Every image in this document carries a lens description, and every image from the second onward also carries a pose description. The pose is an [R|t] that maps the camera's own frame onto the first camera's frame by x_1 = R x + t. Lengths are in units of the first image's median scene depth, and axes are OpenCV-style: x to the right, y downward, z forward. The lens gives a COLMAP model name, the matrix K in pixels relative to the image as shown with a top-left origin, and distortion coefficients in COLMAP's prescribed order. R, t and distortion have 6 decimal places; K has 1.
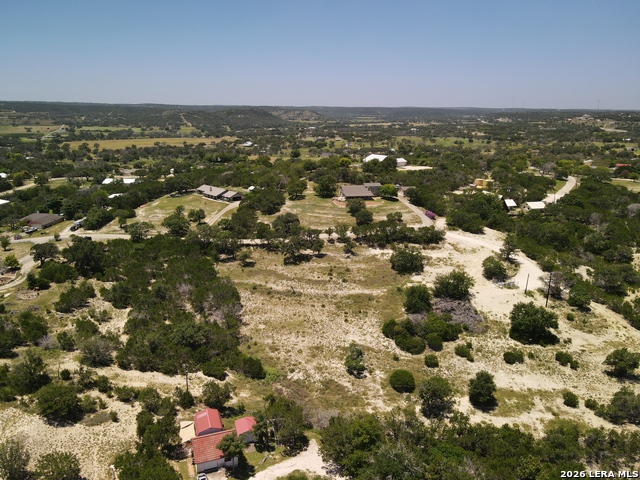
lens RADIAL K [[466.8, 0, 318.8], [0, 466.8, 242.0], [0, 0, 1]] dist [0.003999, 0.010266]
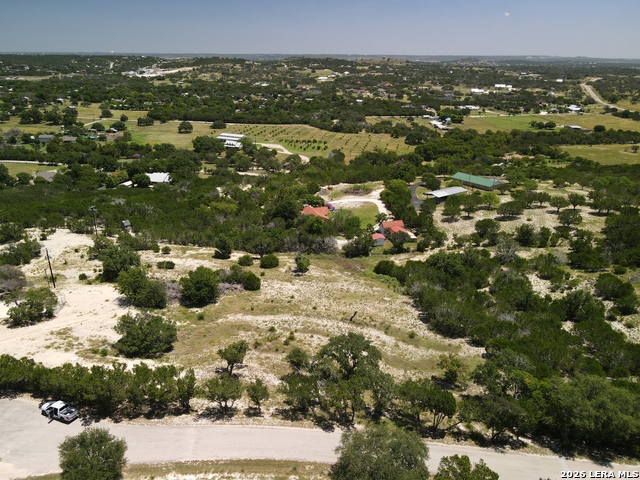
lens RADIAL K [[466.8, 0, 322.2], [0, 466.8, 239.9], [0, 0, 1]] dist [0.003999, 0.010266]
pose [[-0.994385, -0.046363, 0.095130, -0.069599], [0.017111, 0.816656, 0.576871, -0.395081], [-0.104434, 0.575259, -0.811277, 1.496927]]
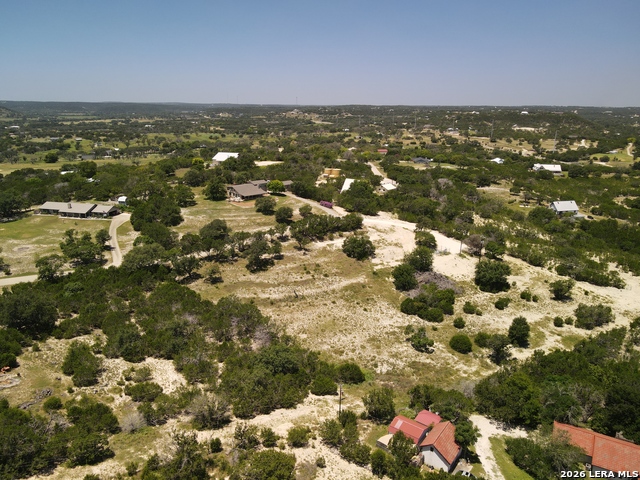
lens RADIAL K [[466.8, 0, 319.6], [0, 466.8, 238.0], [0, 0, 1]] dist [0.003999, 0.010266]
pose [[0.836112, -0.153306, 0.526701, -0.497520], [0.152668, 0.987252, 0.045005, -0.047115], [-0.526886, 0.042781, 0.848859, 0.146838]]
